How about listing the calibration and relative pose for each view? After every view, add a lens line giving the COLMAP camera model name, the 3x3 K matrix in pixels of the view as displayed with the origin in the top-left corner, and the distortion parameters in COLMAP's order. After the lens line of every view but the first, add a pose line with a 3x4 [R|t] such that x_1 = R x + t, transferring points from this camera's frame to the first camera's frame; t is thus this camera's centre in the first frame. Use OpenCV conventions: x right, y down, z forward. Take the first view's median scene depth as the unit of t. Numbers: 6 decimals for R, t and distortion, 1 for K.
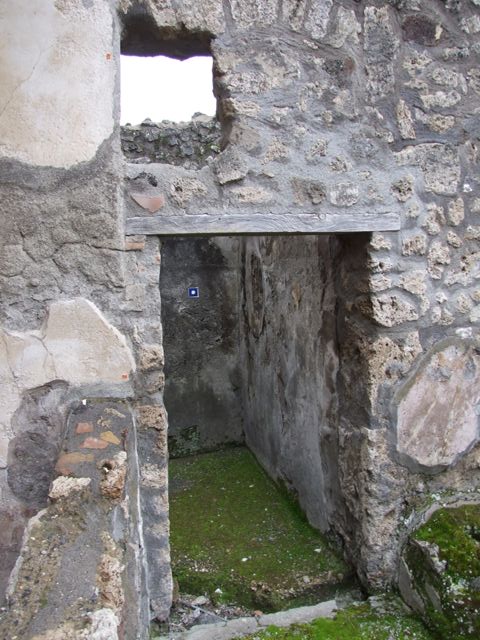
lens RADIAL K [[523.7, 0, 241.3], [0, 523.7, 320.8], [0, 0, 1]] dist [-0.057626, 0.026703]
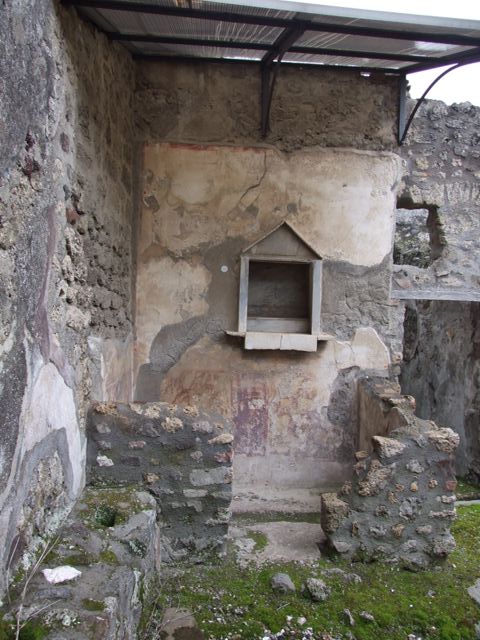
lens RADIAL K [[523.7, 0, 237.3], [0, 523.7, 319.7], [0, 0, 1]] dist [-0.057626, 0.026703]
pose [[0.991620, 0.057974, -0.115449, -0.583174], [-0.066999, 0.994863, -0.075891, 0.118857], [0.110456, 0.082990, 0.990410, -1.122932]]
